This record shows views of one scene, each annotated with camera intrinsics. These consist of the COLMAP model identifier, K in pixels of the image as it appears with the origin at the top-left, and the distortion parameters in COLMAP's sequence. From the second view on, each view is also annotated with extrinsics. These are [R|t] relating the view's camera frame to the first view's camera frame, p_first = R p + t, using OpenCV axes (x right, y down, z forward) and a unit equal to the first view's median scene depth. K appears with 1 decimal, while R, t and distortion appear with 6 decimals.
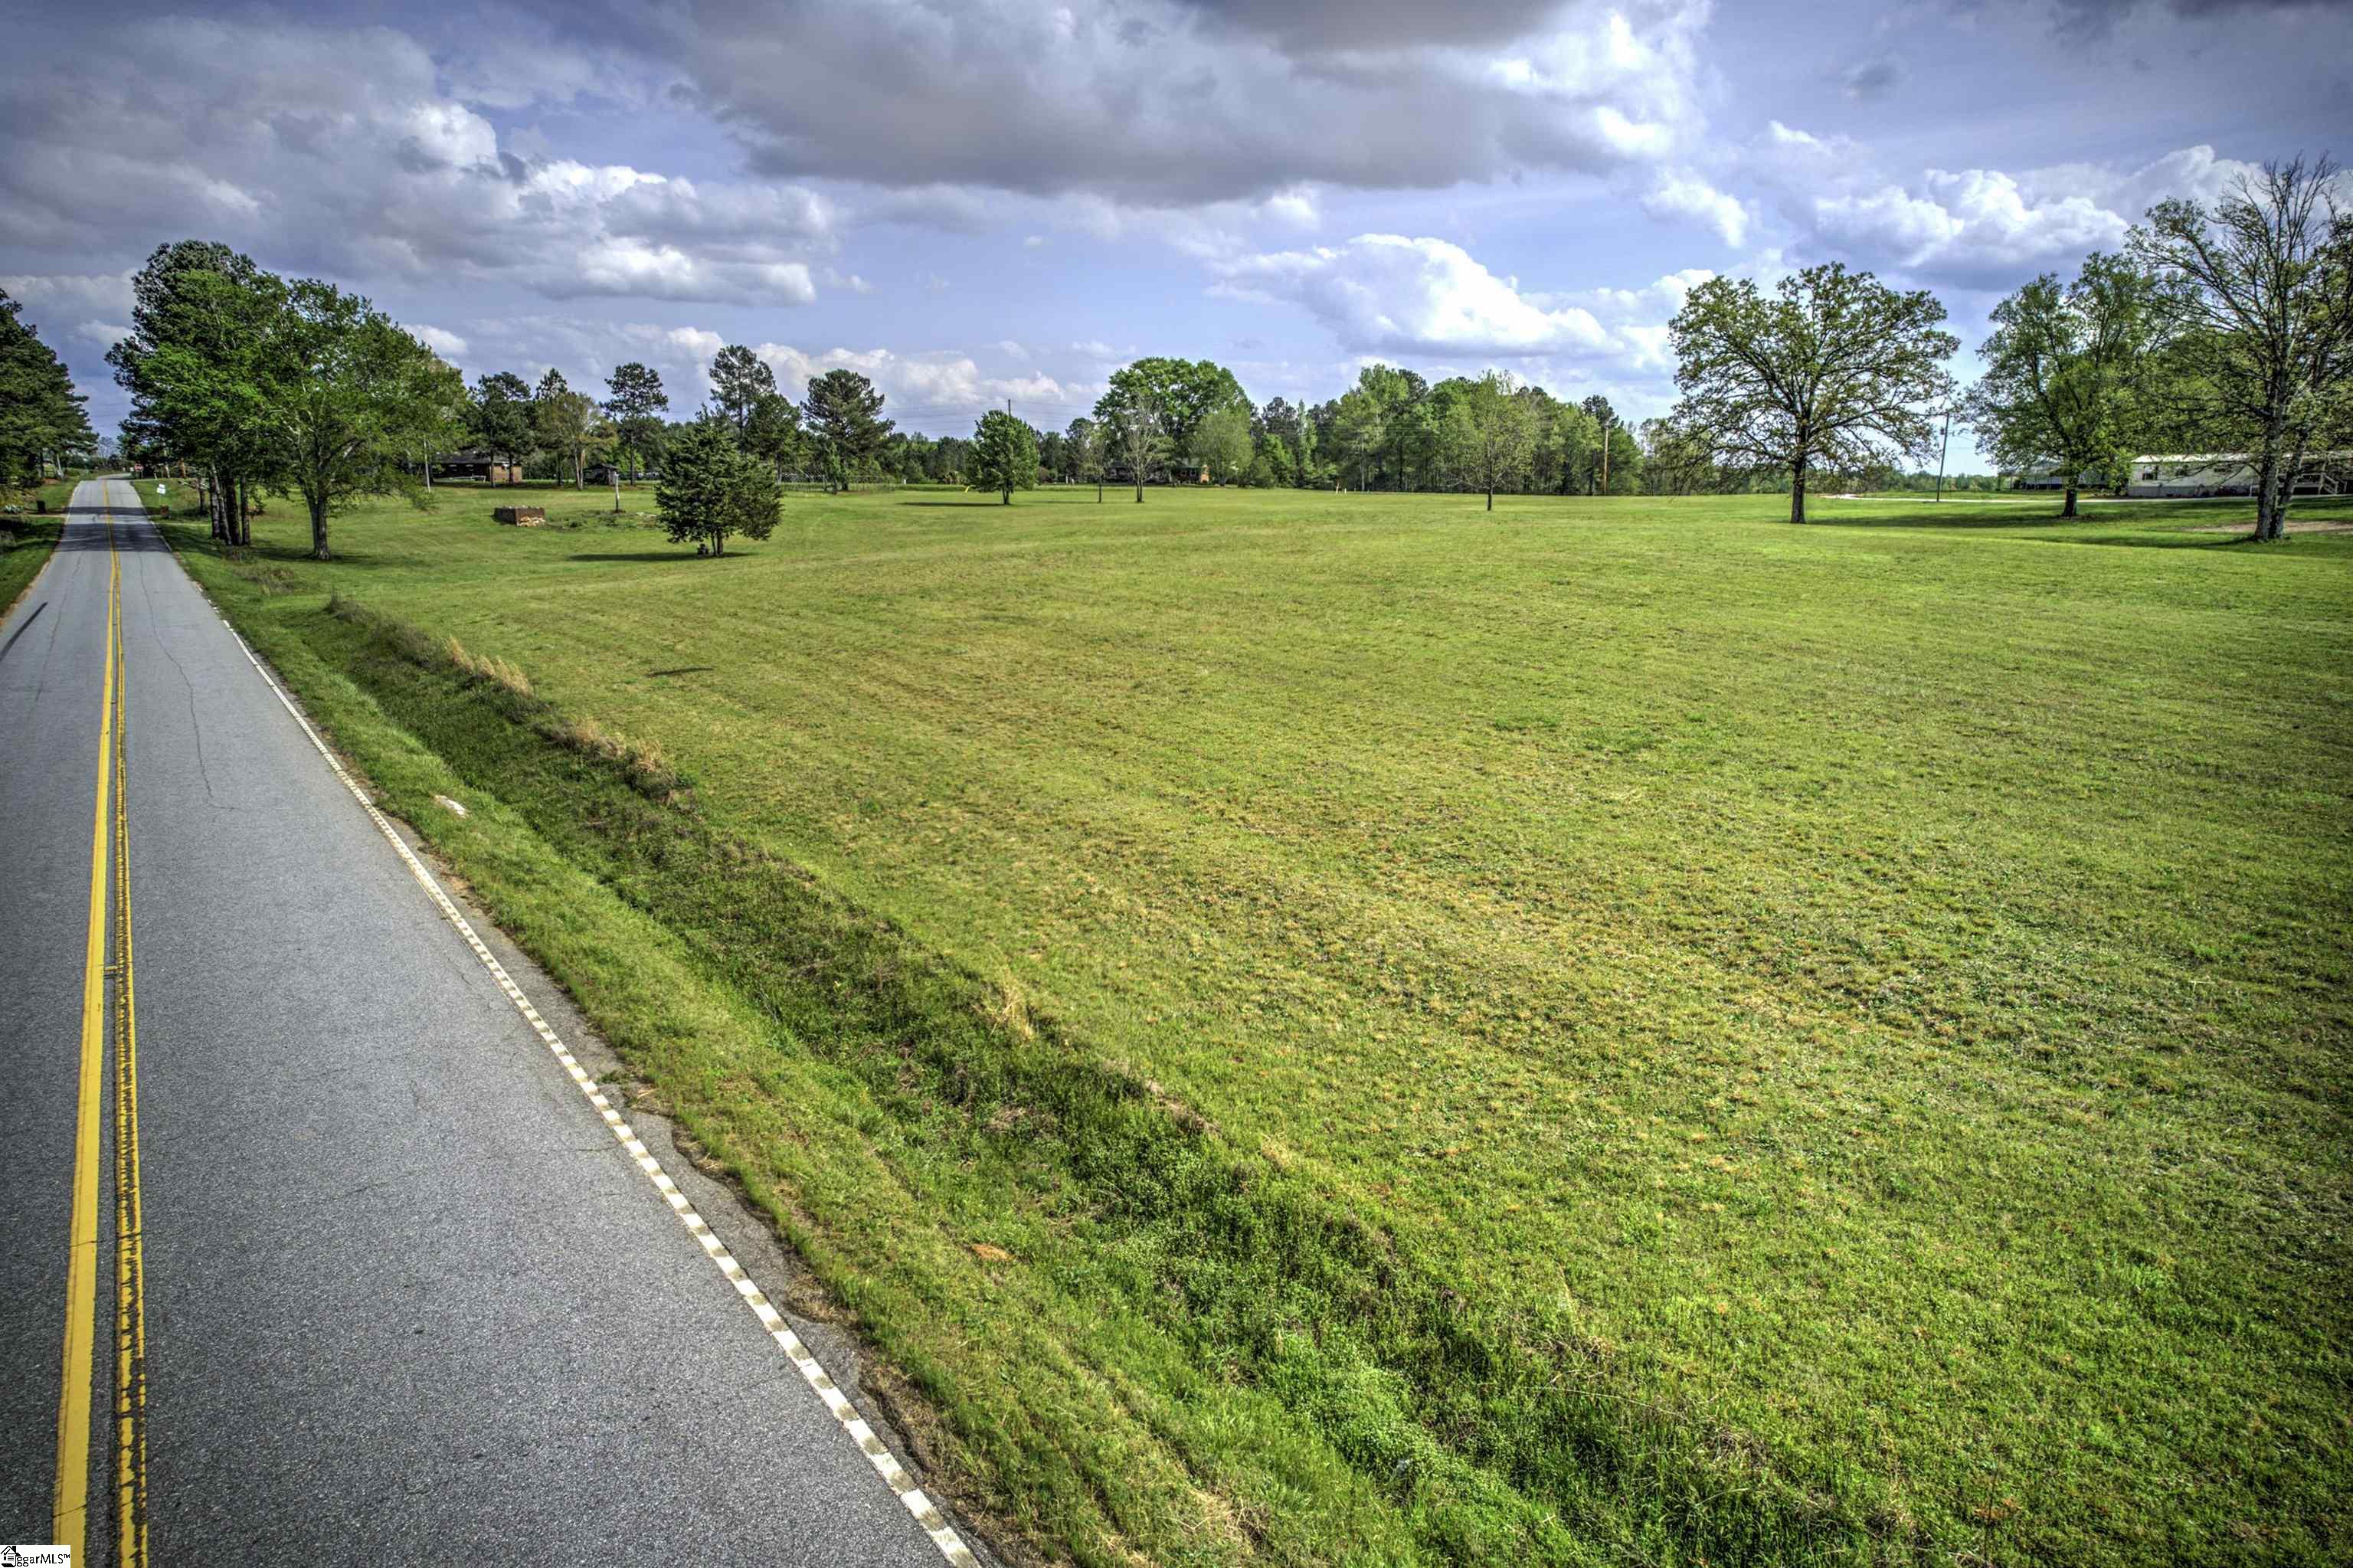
lens RADIAL K [[1495.3, 0, 1190.6], [0, 1495.3, 785.5], [0, 0, 1]] dist [-0.067784, 0.059381]
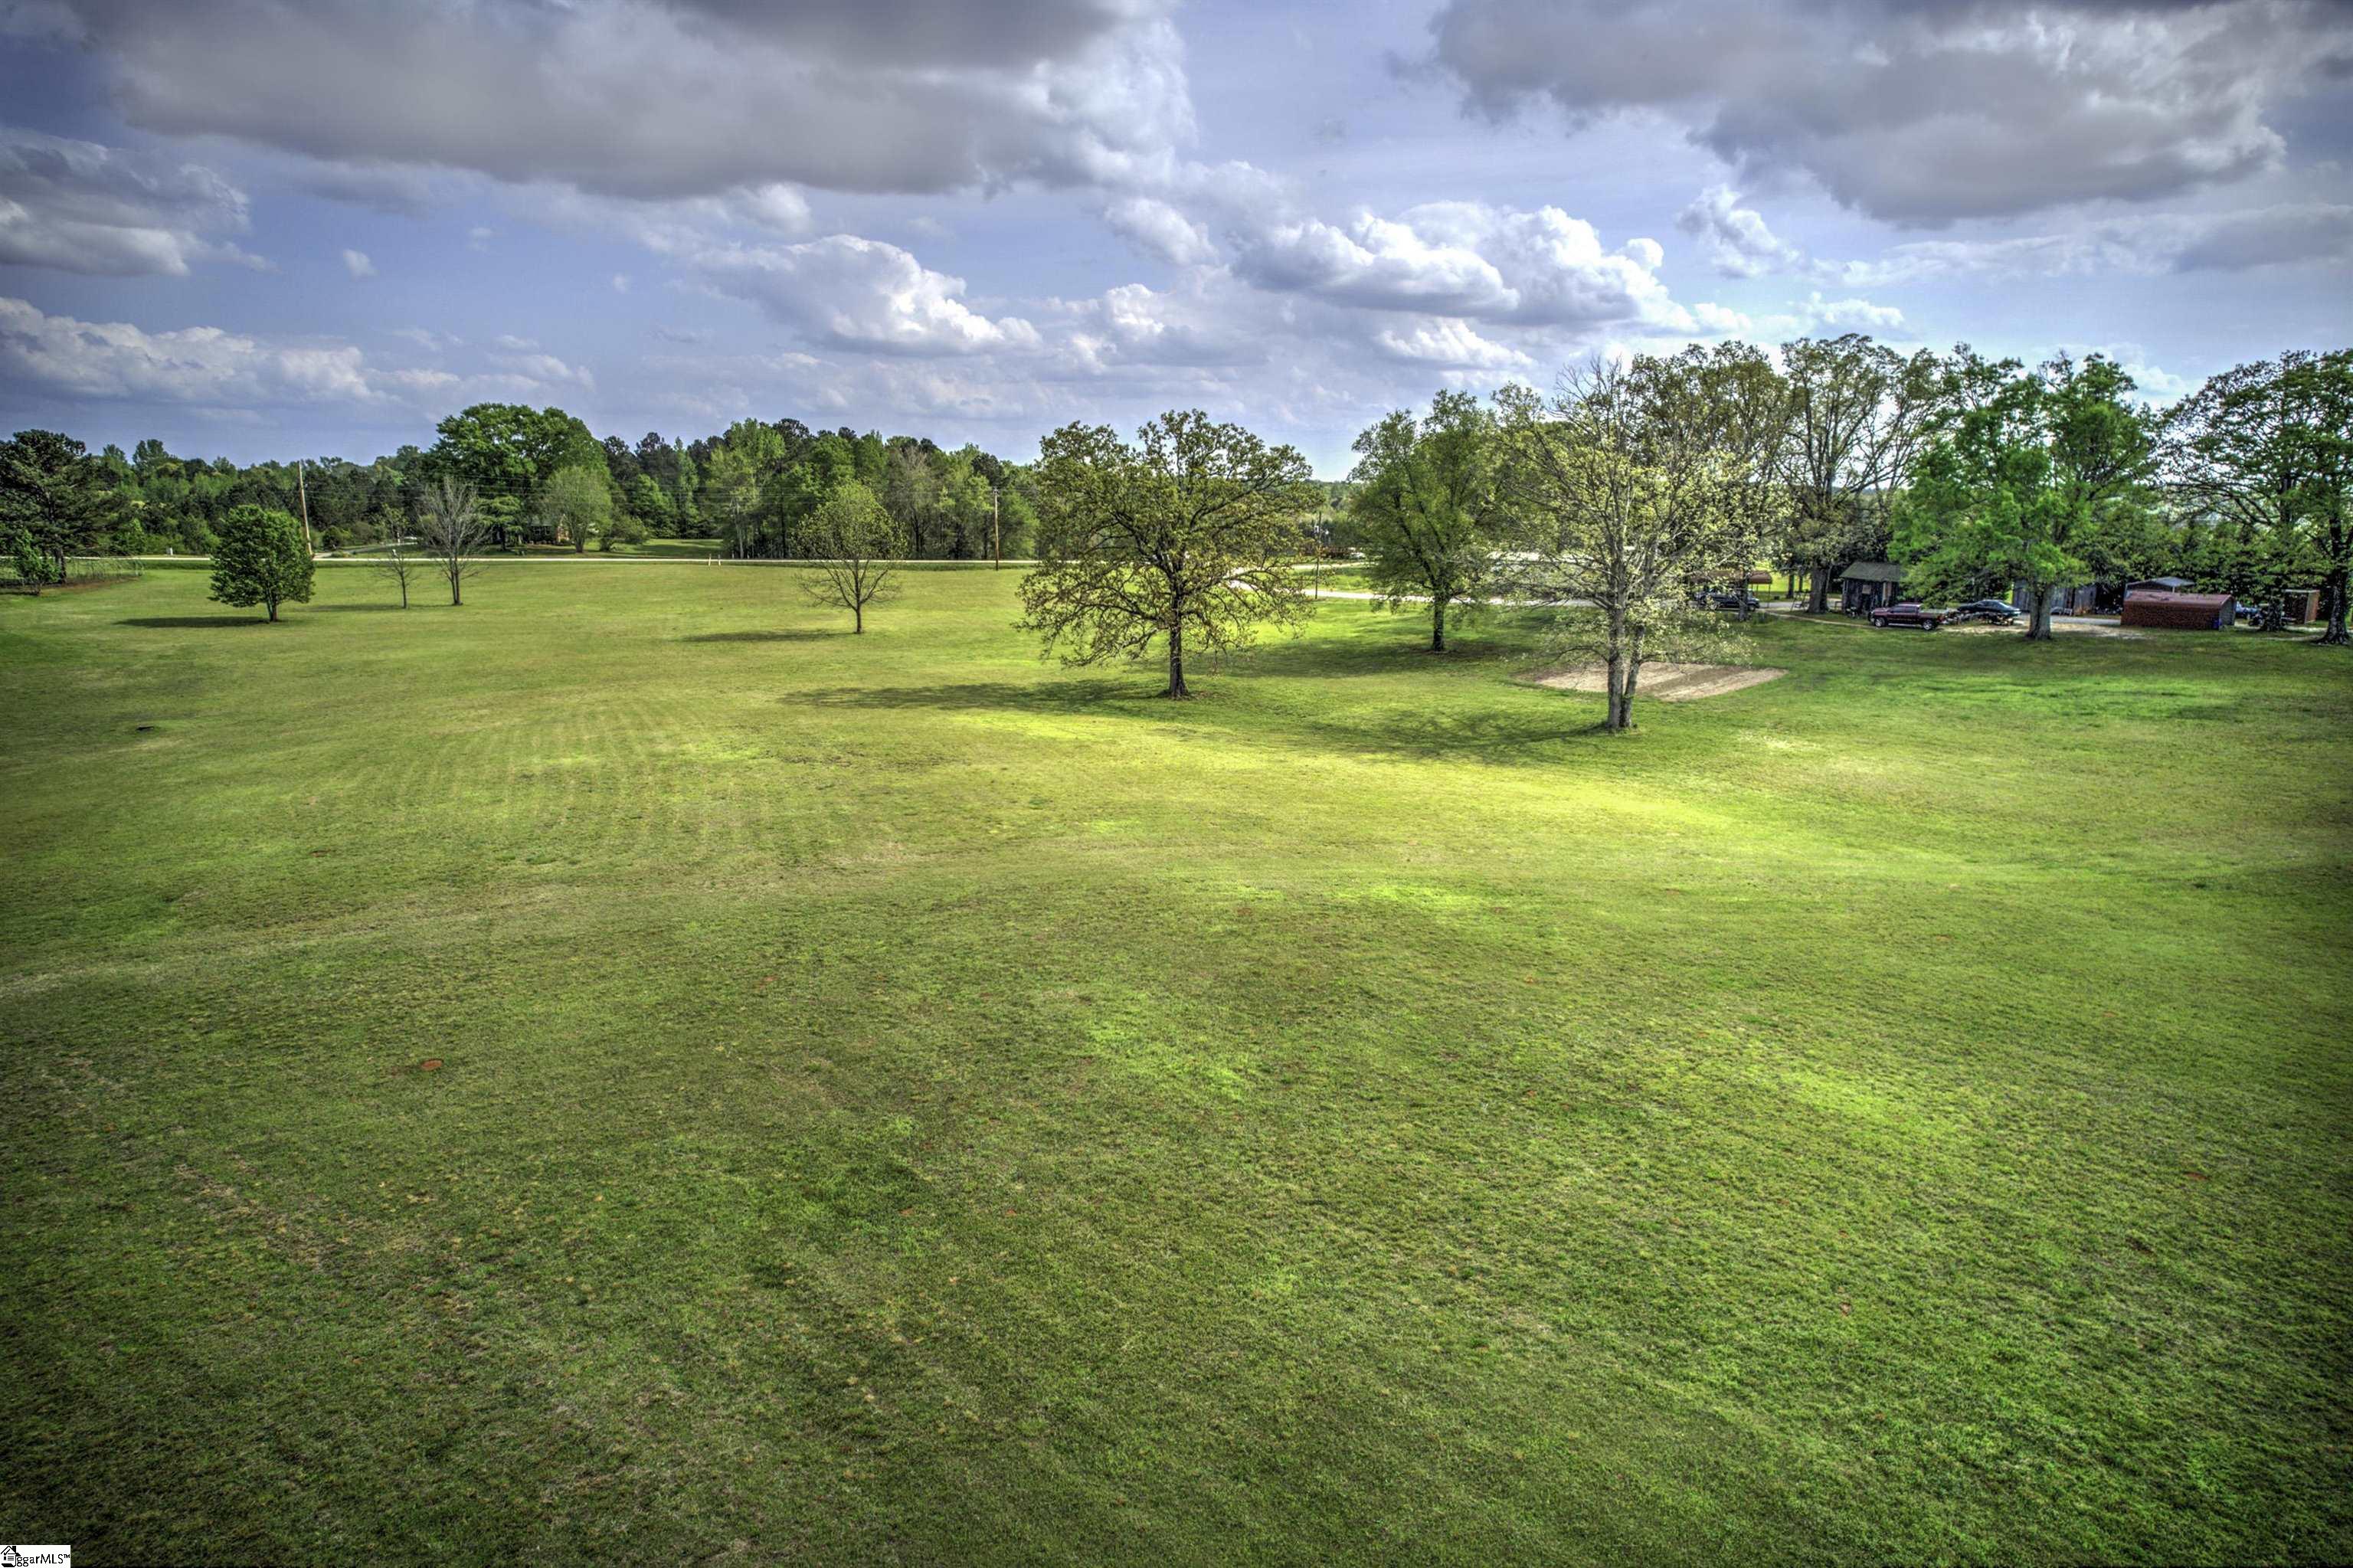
lens RADIAL K [[1503.2, 0, 1176.5], [0, 1503.2, 784.0], [0, 0, 1]] dist [-0.082157, 0.077222]
pose [[0.932622, -0.068883, 0.354220, 0.068973], [0.068598, 0.997555, 0.013377, -0.117274], [-0.354276, 0.011823, 0.935066, 0.116956]]
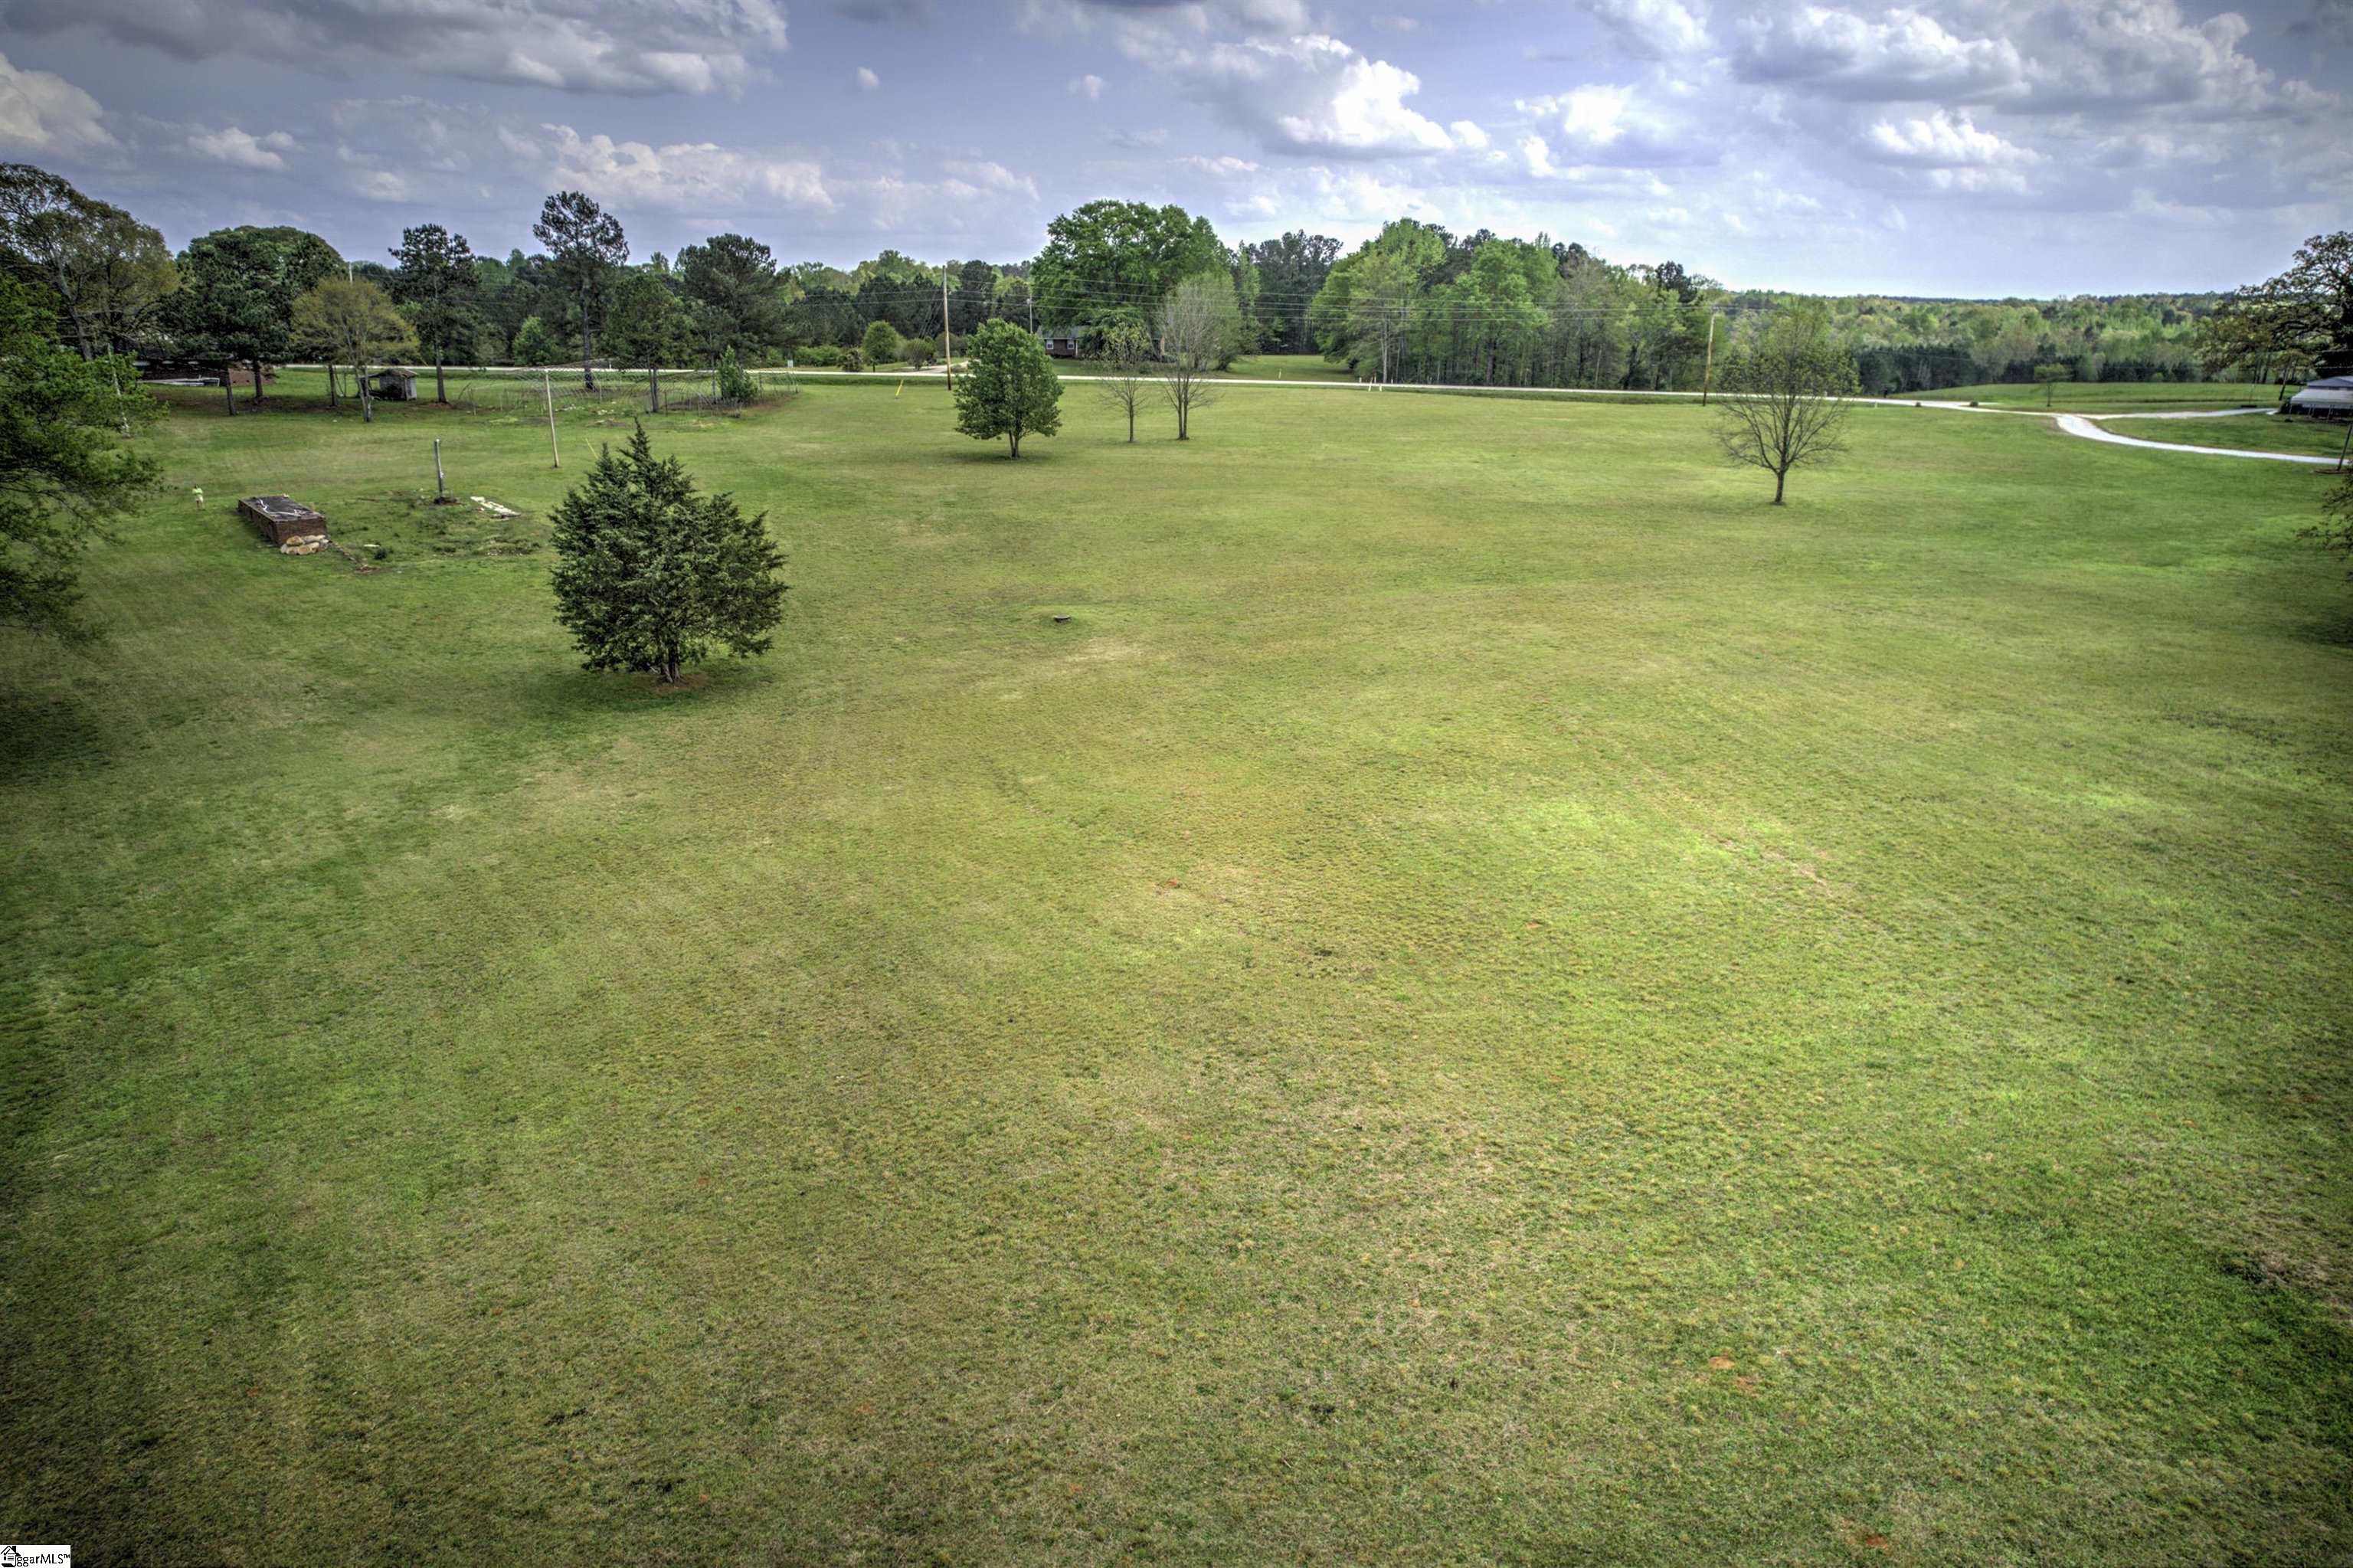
lens RADIAL K [[1503.2, 0, 1176.5], [0, 1503.2, 784.0], [0, 0, 1]] dist [-0.082157, 0.077222]
pose [[0.993819, -0.031920, 0.106321, -0.196123], [0.018909, 0.992448, 0.121203, -0.183374], [-0.109386, -0.118443, 0.986917, 0.439453]]
